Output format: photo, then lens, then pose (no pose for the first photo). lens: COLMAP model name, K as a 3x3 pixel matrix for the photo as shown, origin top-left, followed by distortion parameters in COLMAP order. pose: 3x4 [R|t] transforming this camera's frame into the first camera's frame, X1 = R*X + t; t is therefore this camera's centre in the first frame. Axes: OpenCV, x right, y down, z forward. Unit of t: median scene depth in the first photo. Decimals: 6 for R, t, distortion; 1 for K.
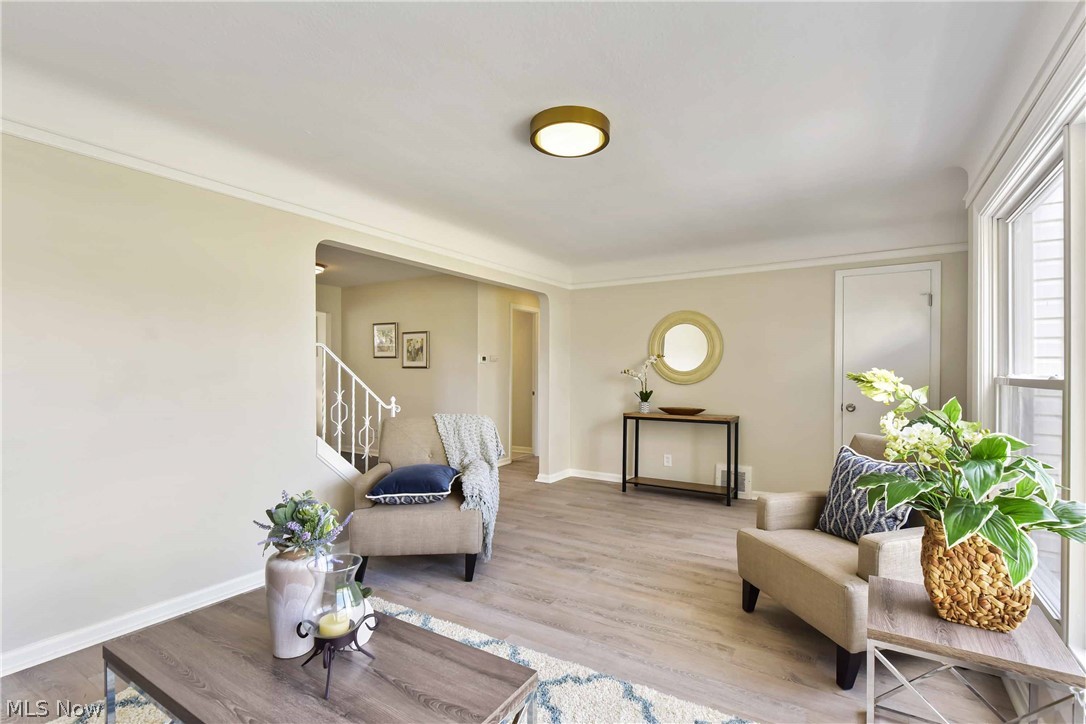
lens RADIAL K [[504.8, 0, 552.8], [0, 504.8, 370.6], [0, 0, 1]] dist [-0.005712, -0.000286]
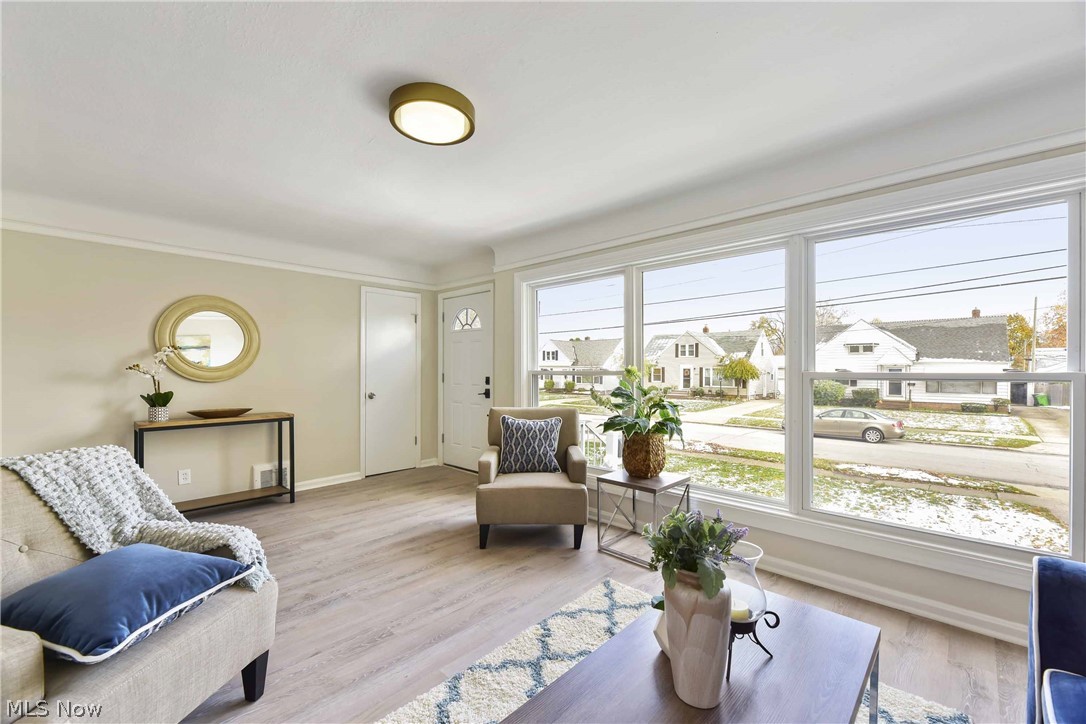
lens RADIAL K [[442.3, 0, 539.7], [0, 442.3, 363.9], [0, 0, 1]] dist [-0.001834, -0.000982]
pose [[0.209654, 0.009114, 0.977733, -0.457856], [-0.001921, 0.999958, -0.008909, 0.002483], [-0.977774, -0.000010, 0.209663, 0.389239]]
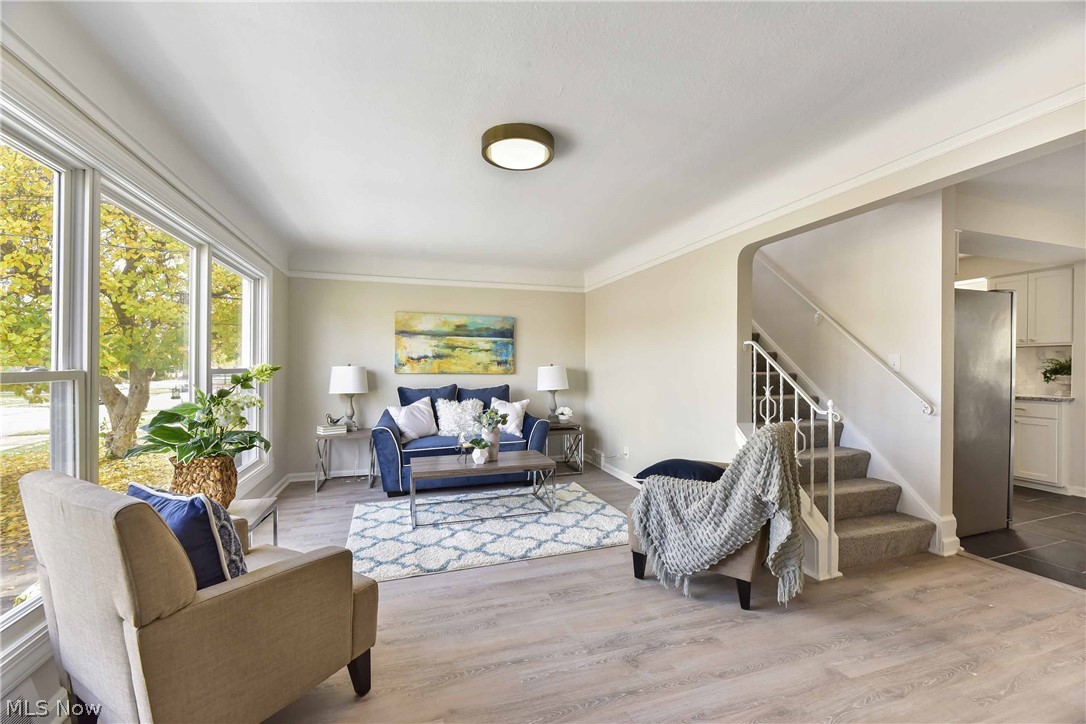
lens RADIAL K [[442.3, 0, 538.5], [0, 442.3, 365.5], [0, 0, 1]] dist [-0.001834, -0.000982]
pose [[-0.653284, -0.002067, -0.757110, 0.451236], [-0.000915, 0.999998, -0.001940, 0.000690], [0.757112, -0.000574, -0.653285, 1.027748]]
